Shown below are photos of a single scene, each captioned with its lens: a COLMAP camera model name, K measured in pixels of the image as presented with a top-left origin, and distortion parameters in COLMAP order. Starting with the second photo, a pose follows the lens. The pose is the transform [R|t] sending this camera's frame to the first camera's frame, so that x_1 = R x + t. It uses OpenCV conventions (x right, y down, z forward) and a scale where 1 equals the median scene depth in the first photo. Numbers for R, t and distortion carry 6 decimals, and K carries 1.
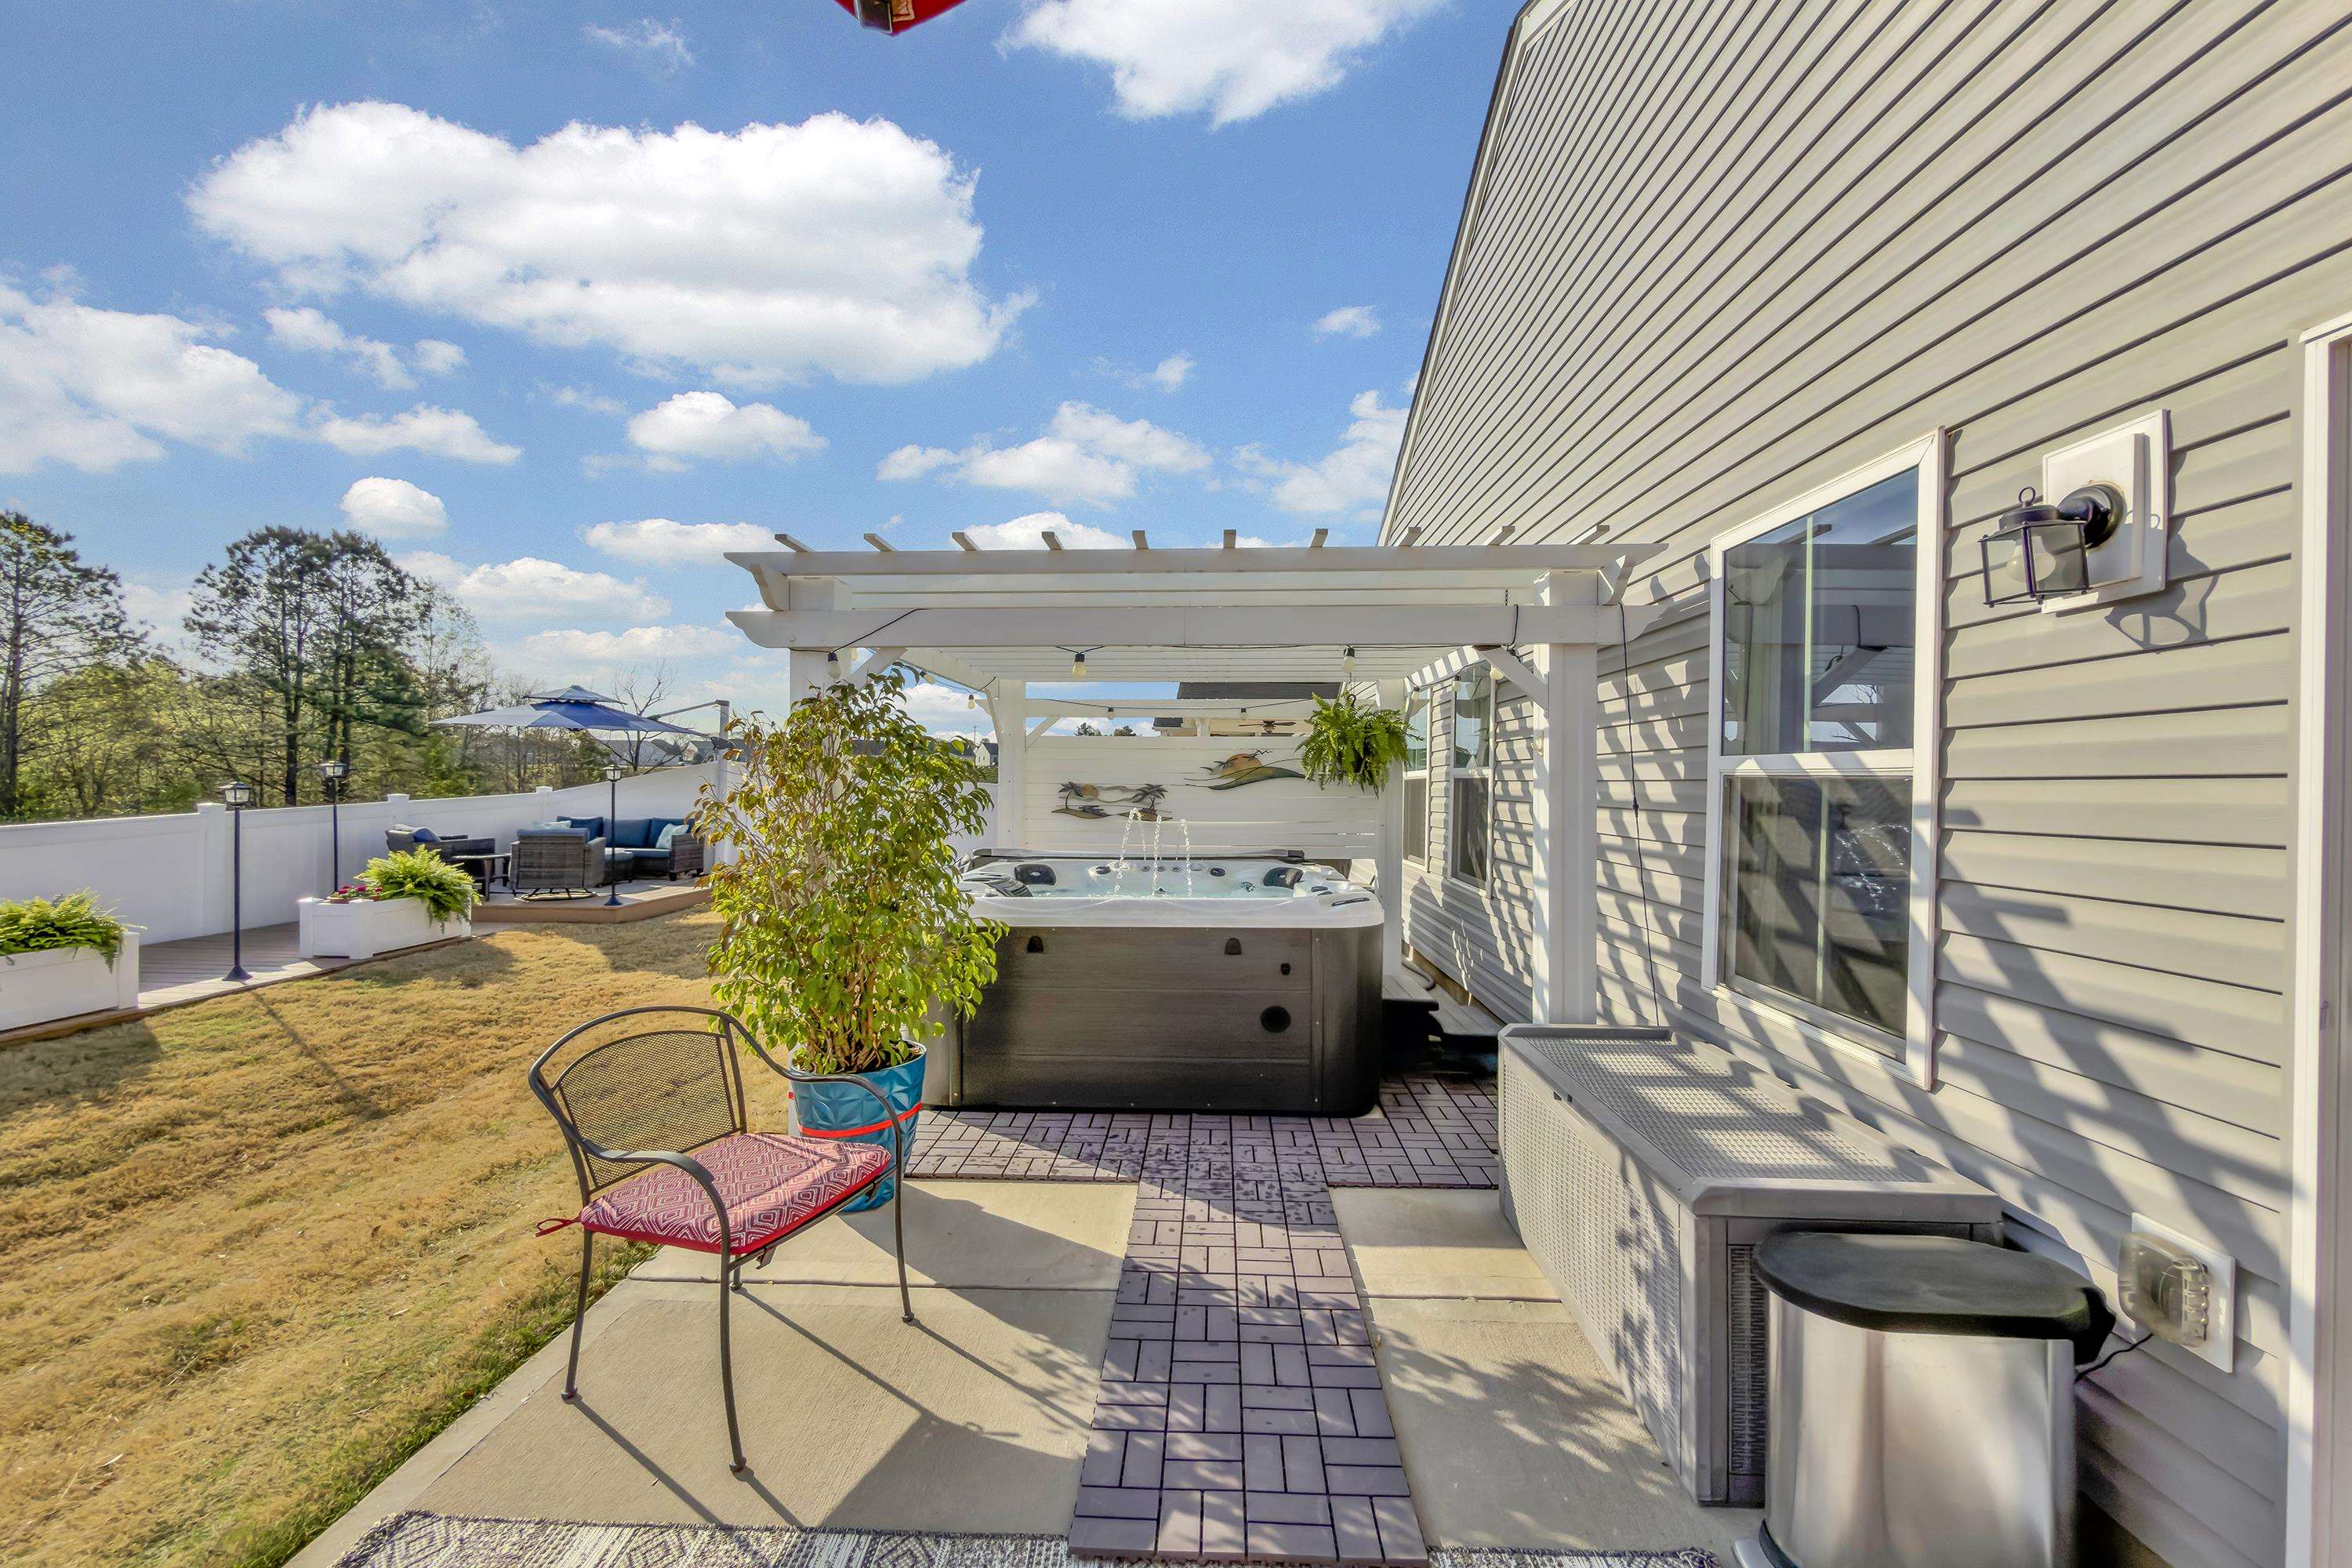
lens RADIAL K [[954.5, 0, 1176.0], [0, 954.5, 784.0], [0, 0, 1]] dist [-0.001249, 0.000245]
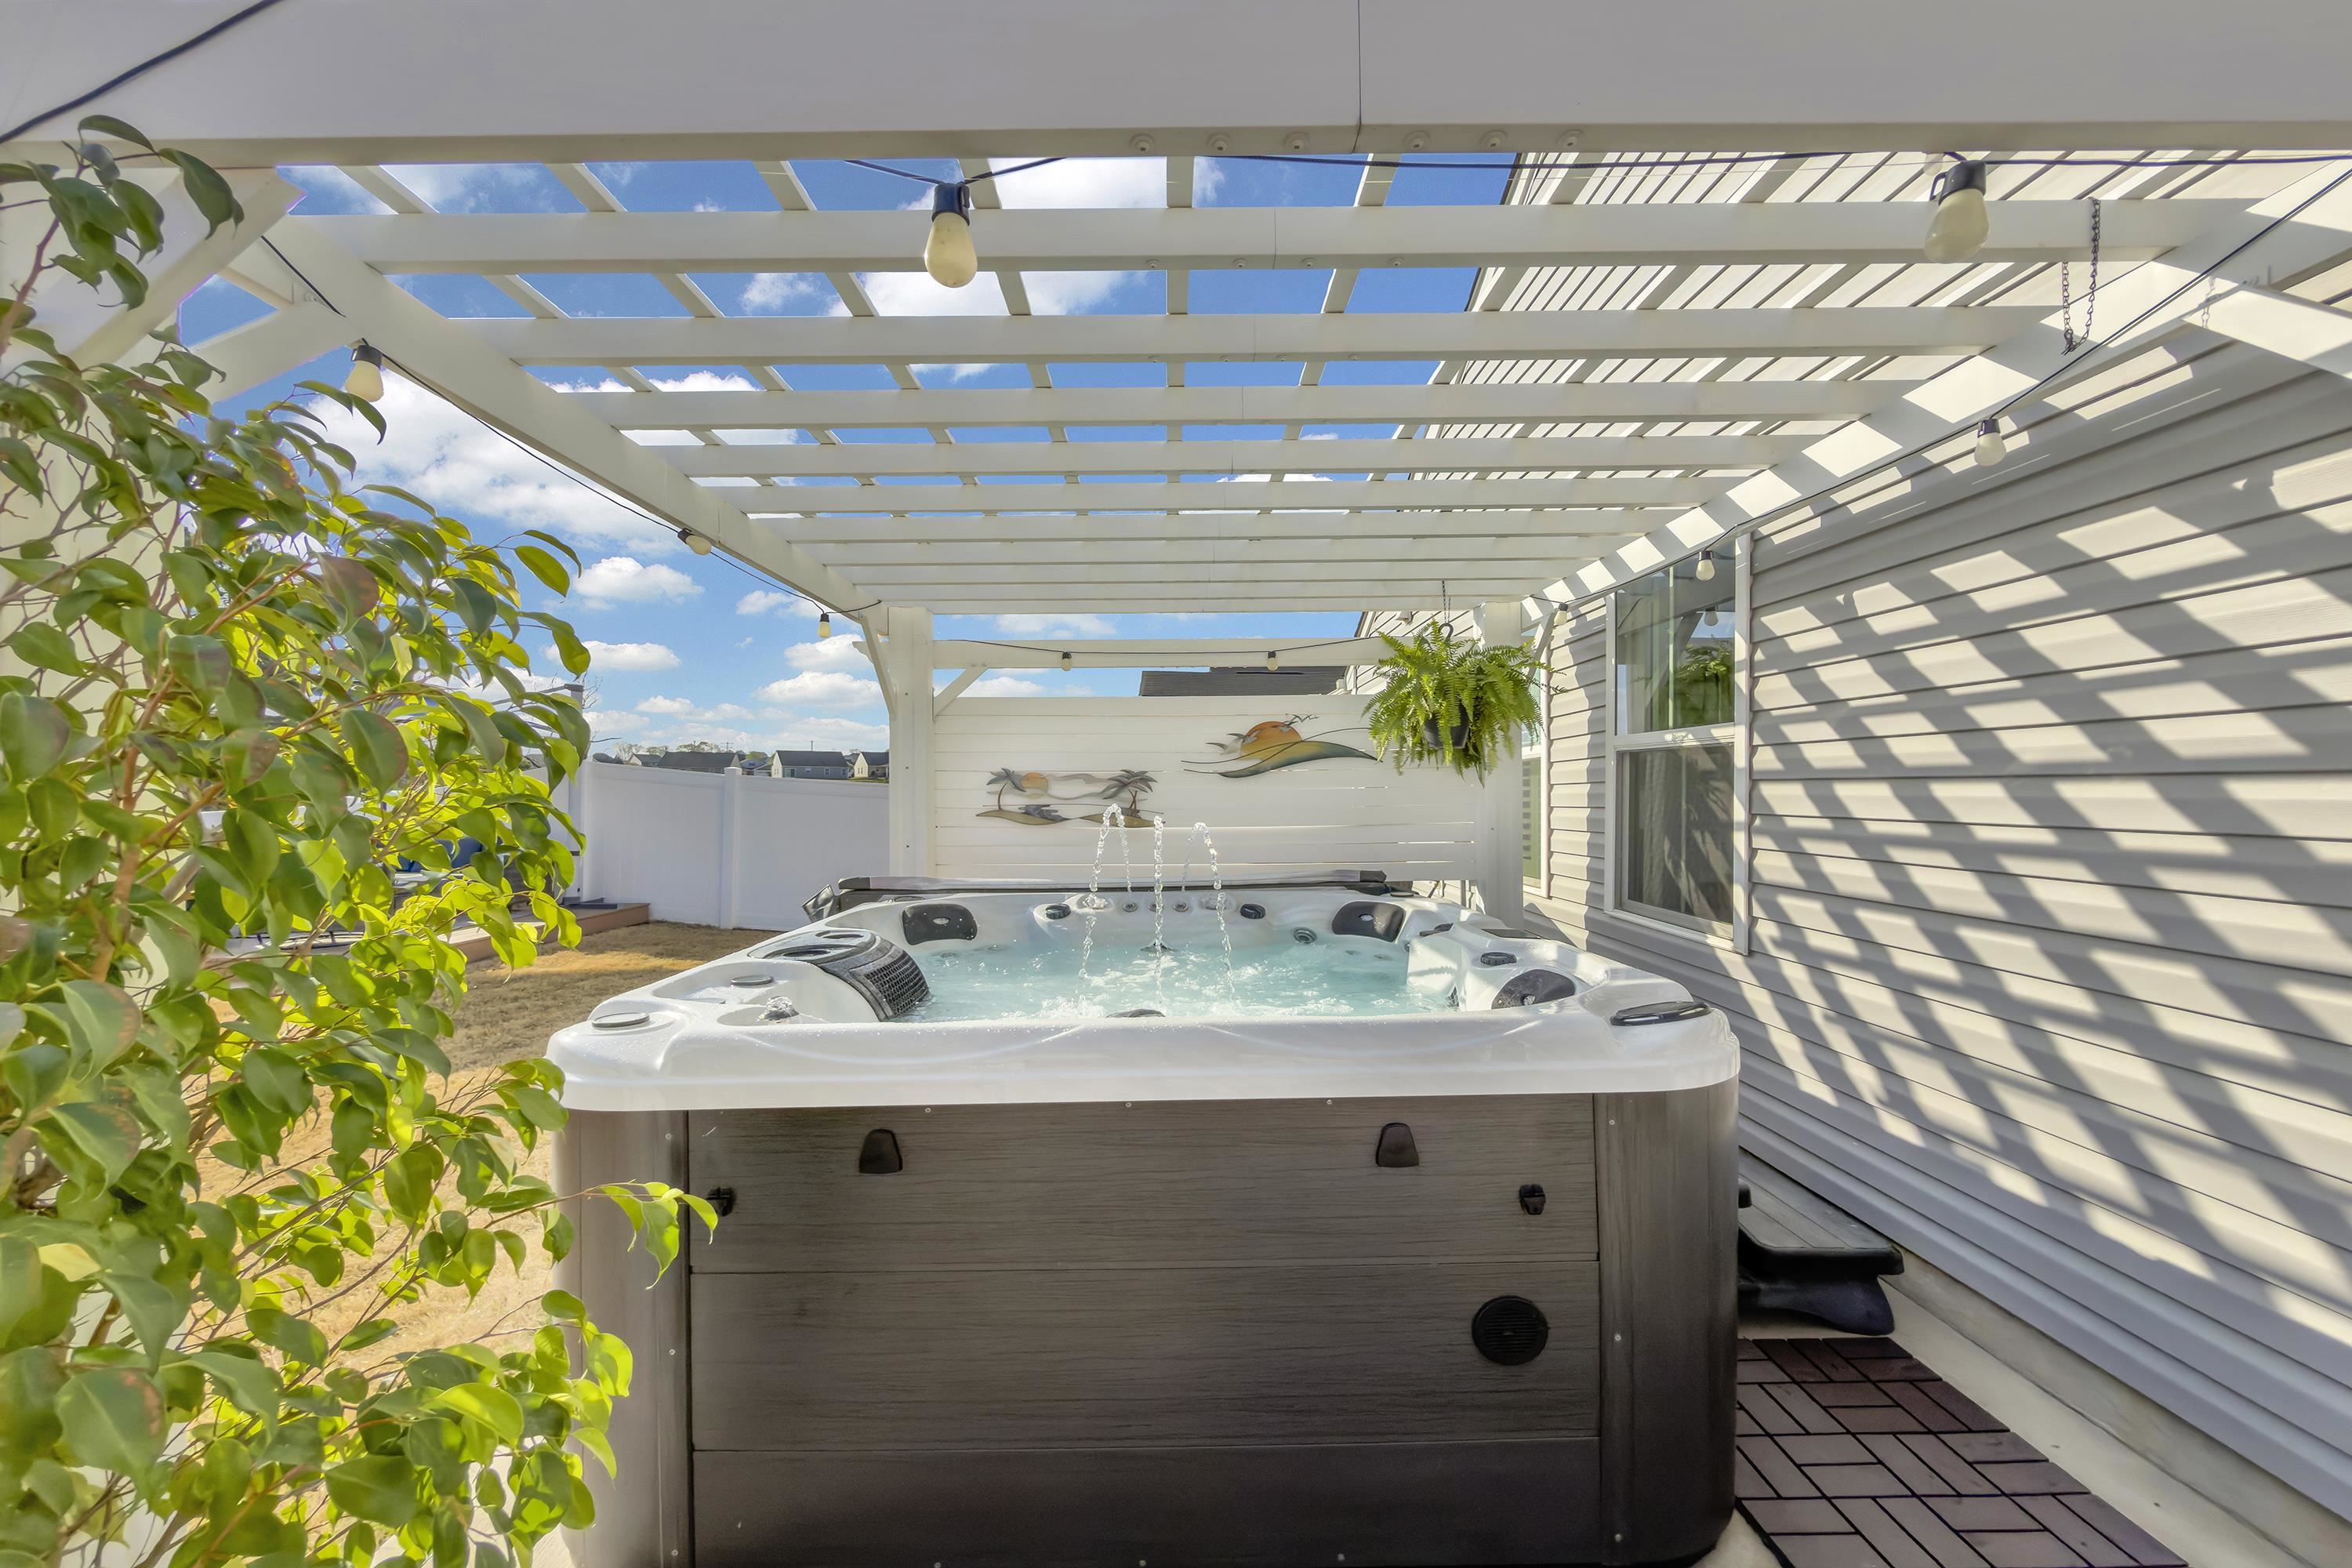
lens RADIAL K [[941.9, 0, 1176.0], [0, 941.9, 784.0], [0, 0, 1]] dist [-0.000041, -0.000007]
pose [[0.998593, -0.012829, 0.051459, -0.080667], [0.013224, 0.999886, -0.007329, 0.041402], [-0.051359, 0.008000, 0.998648, 1.025046]]
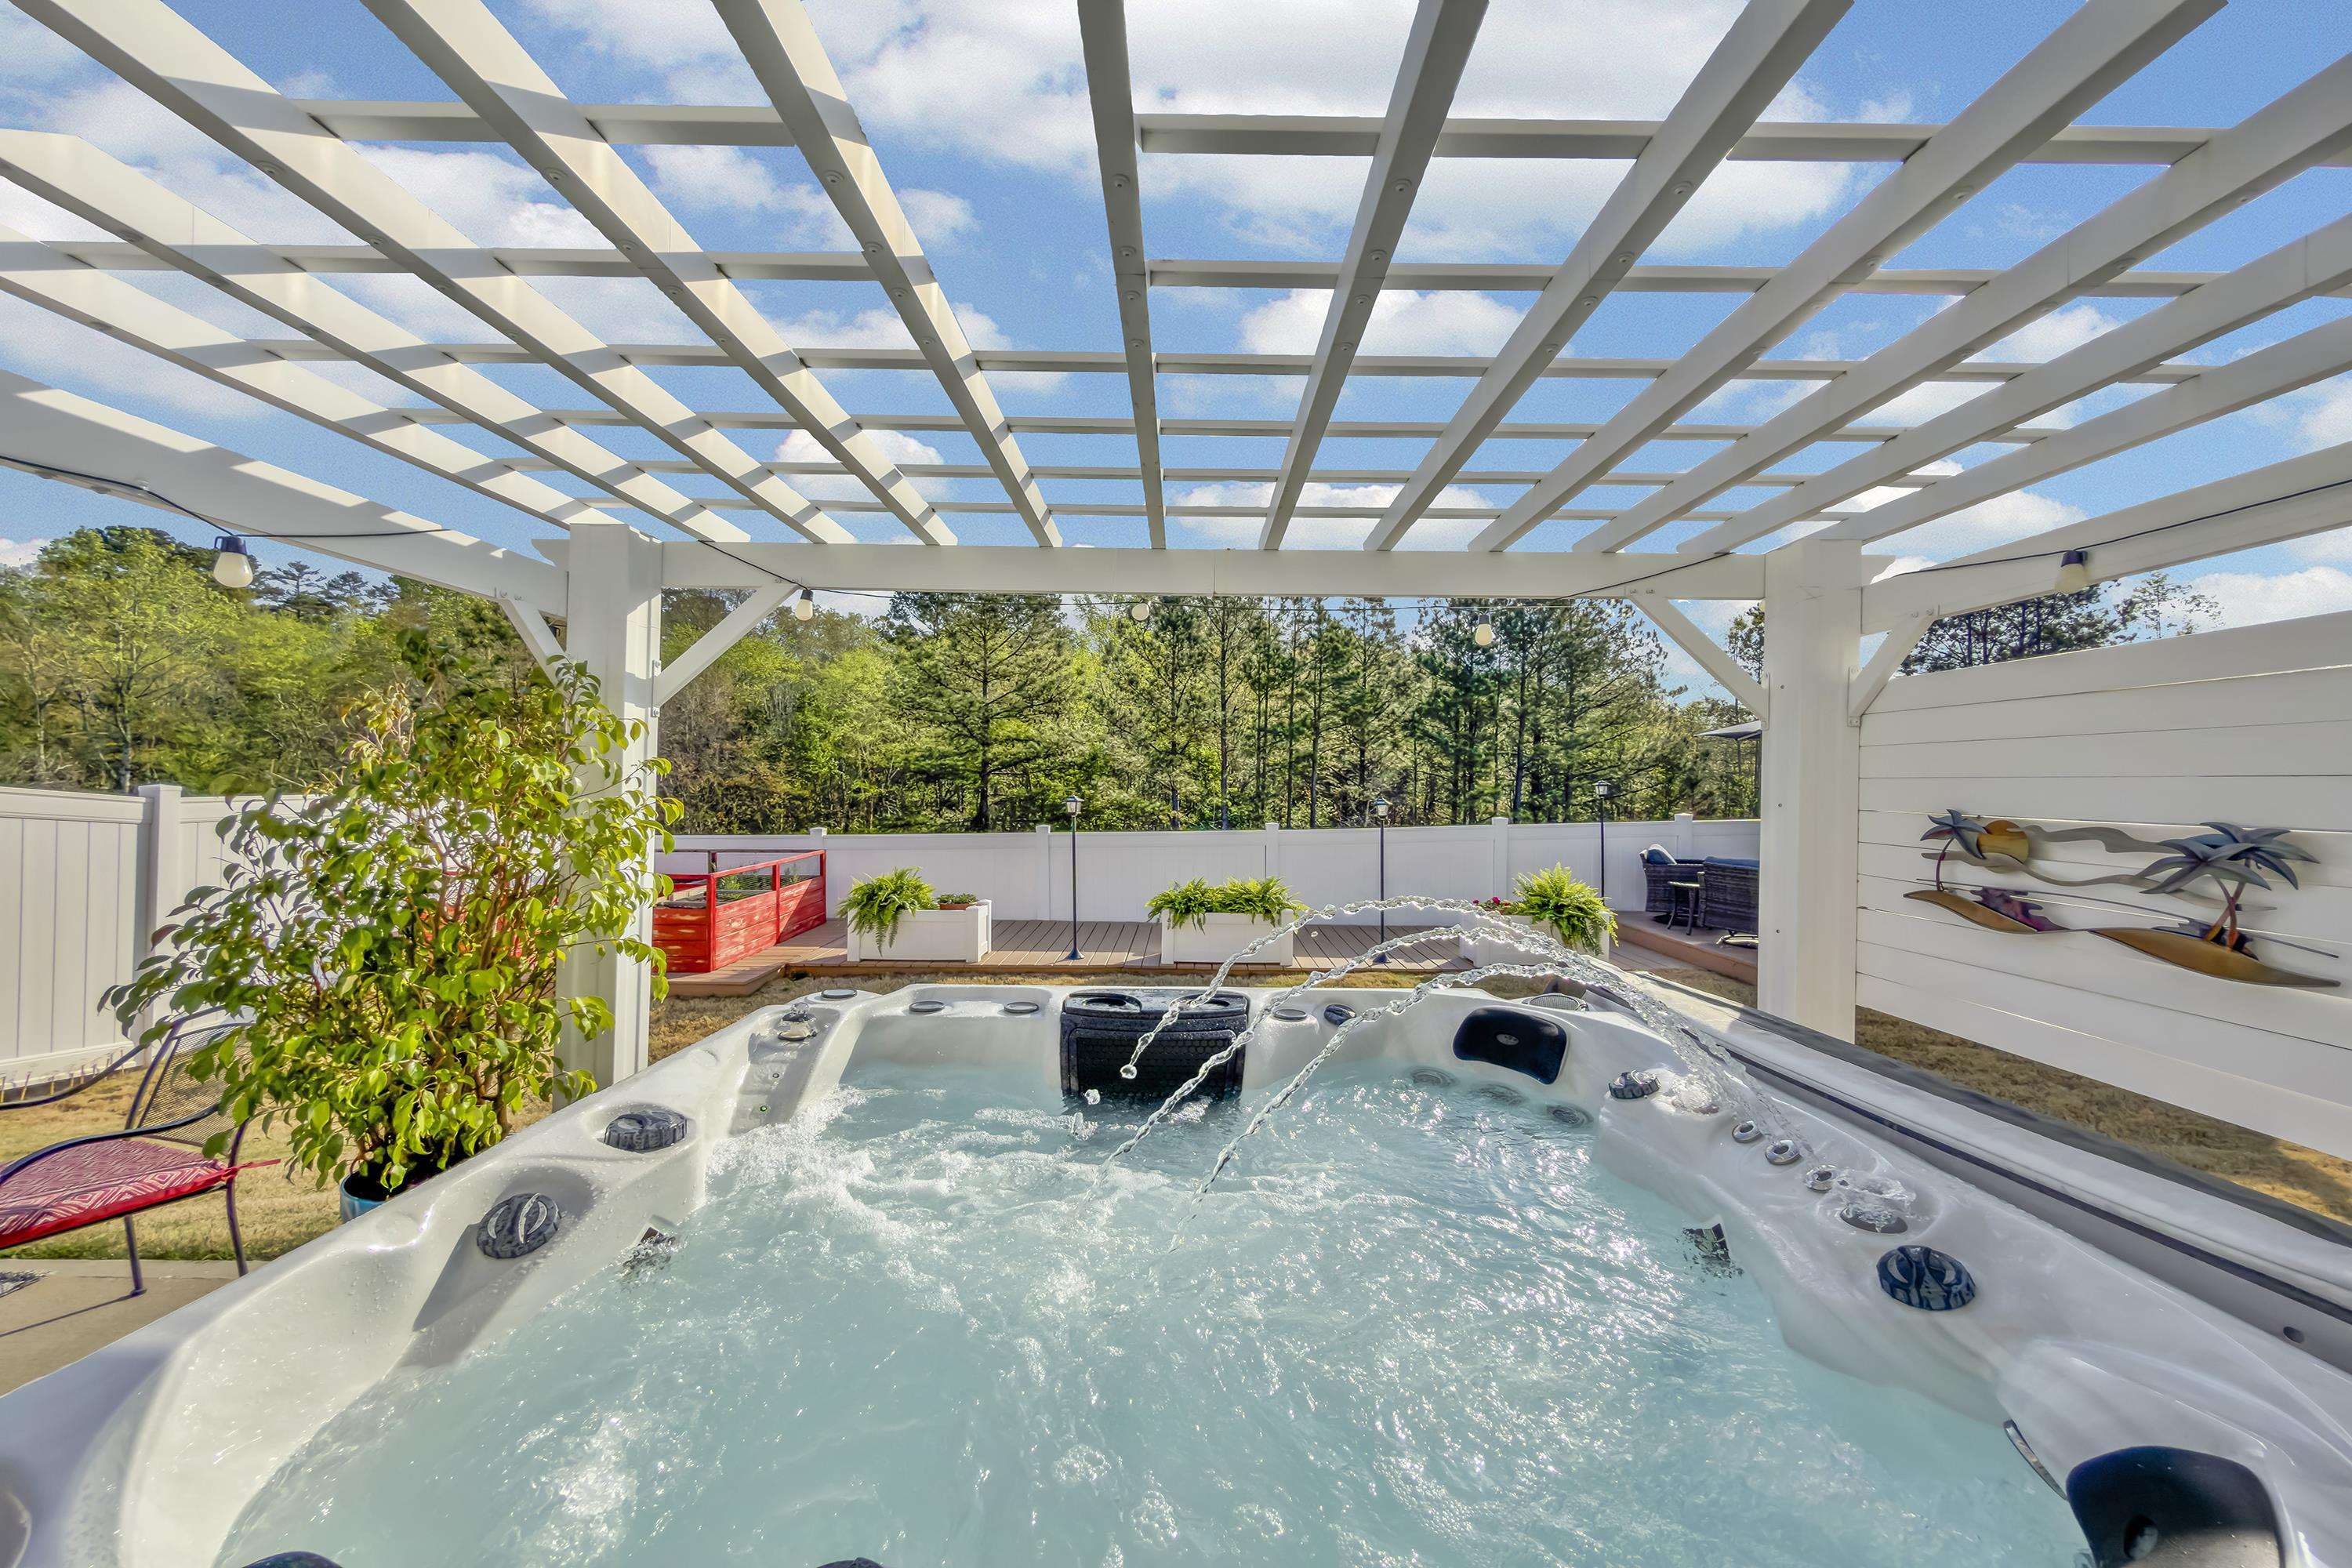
lens RADIAL K [[941.9, 0, 1176.0], [0, 941.9, 784.0], [0, 0, 1]] dist [-0.000041, -0.000007]
pose [[0.041186, -0.011223, -0.999088, 0.567372], [-0.013410, 0.999841, -0.011784, -0.010223], [0.999062, 0.013883, 0.041029, 2.051769]]
